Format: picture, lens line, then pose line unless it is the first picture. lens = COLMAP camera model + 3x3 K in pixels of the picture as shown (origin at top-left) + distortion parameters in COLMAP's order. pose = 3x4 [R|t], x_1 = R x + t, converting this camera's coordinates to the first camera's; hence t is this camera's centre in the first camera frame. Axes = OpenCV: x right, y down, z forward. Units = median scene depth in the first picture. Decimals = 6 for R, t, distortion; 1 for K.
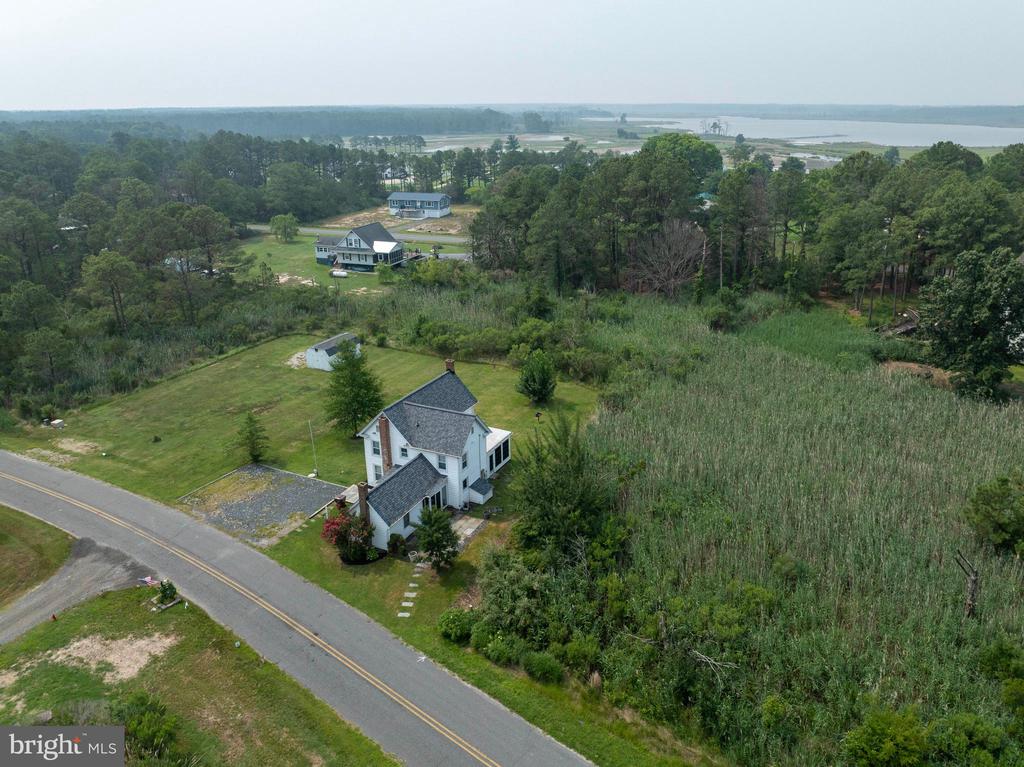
lens RADIAL K [[739.3, 0, 541.5], [0, 739.3, 368.7], [0, 0, 1]] dist [-0.037946, -0.001888]
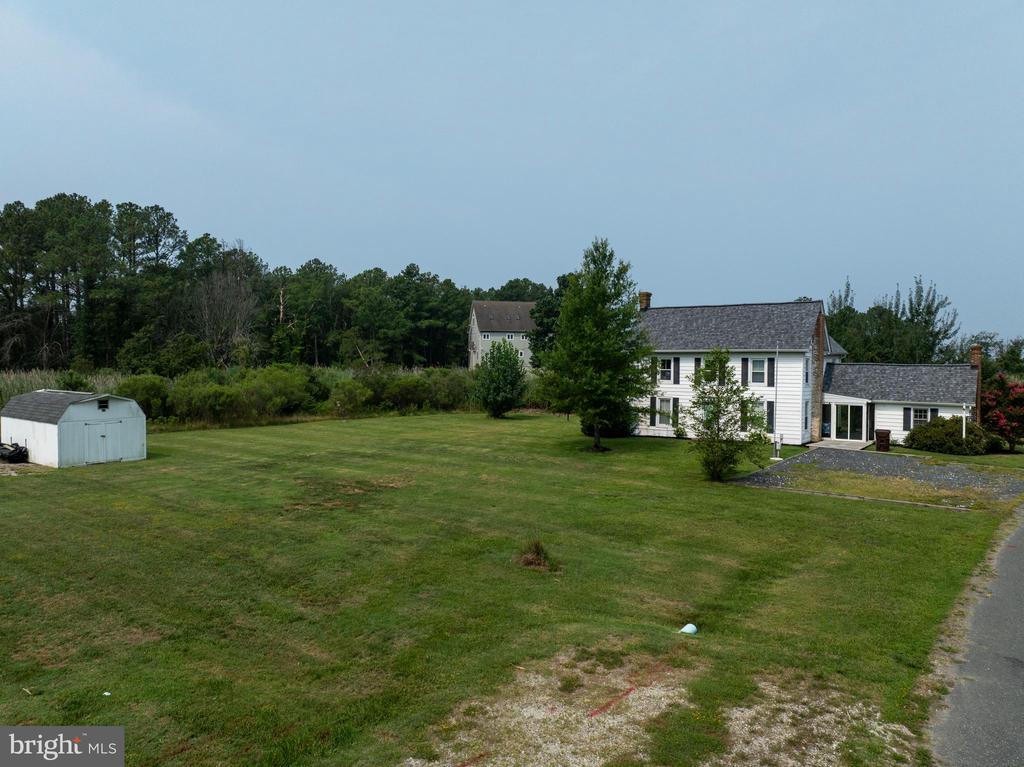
lens RADIAL K [[723.7, 0, 512.4], [0, 723.7, 379.9], [0, 0, 1]] dist [-0.038637, 0.001962]
pose [[0.198388, -0.018383, 0.979951, -0.637759], [0.323580, 0.944994, -0.047780, 0.044568], [-0.925169, 0.326572, 0.193424, 0.806661]]
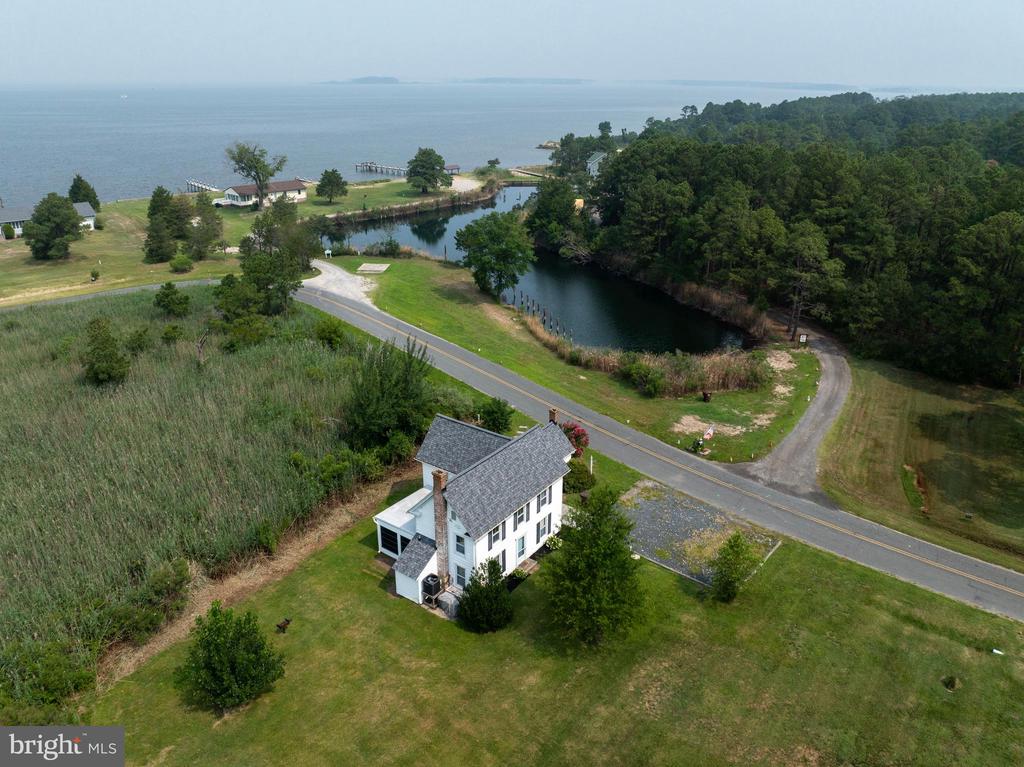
lens RADIAL K [[733.6, 0, 515.2], [0, 733.6, 383.5], [0, 0, 1]] dist [-0.040730, 0.002862]
pose [[-0.980487, -0.082014, 0.178658, -0.237630], [0.060250, 0.739710, 0.670223, -0.394316], [-0.187122, 0.667909, -0.720335, 1.115010]]
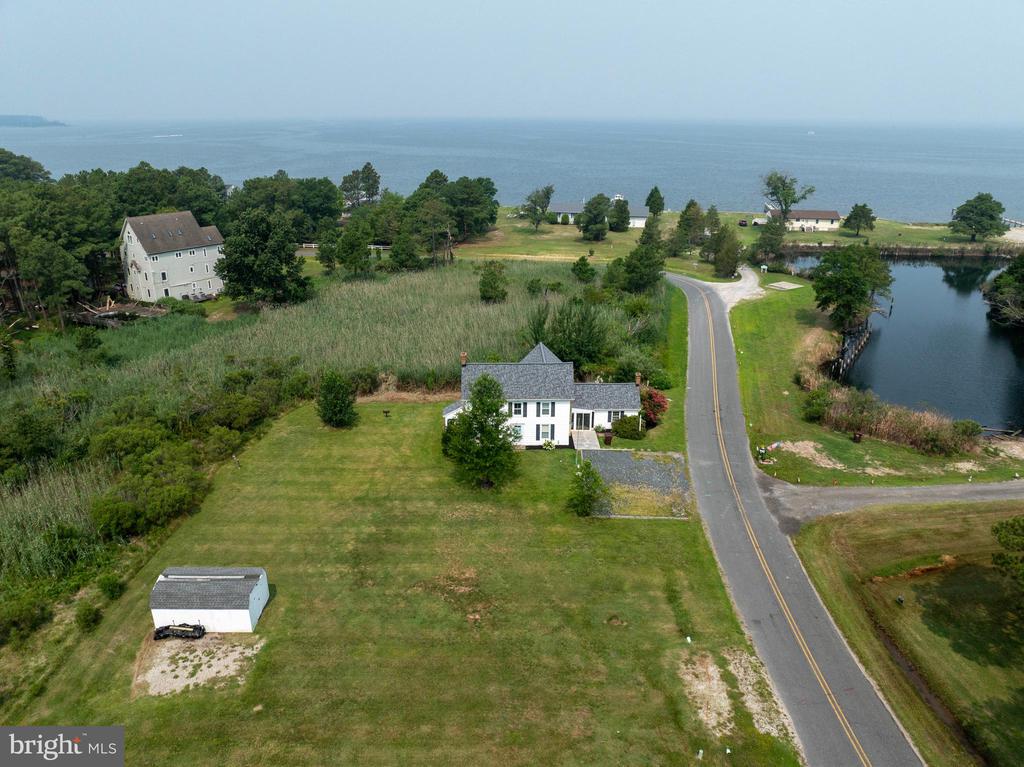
lens RADIAL K [[723.7, 0, 512.4], [0, 723.7, 379.9], [0, 0, 1]] dist [-0.038637, 0.001962]
pose [[-0.432079, -0.311484, 0.846337, -0.820899], [0.306244, 0.832018, 0.462560, -0.344451], [-0.848247, 0.459047, -0.264107, 0.979693]]
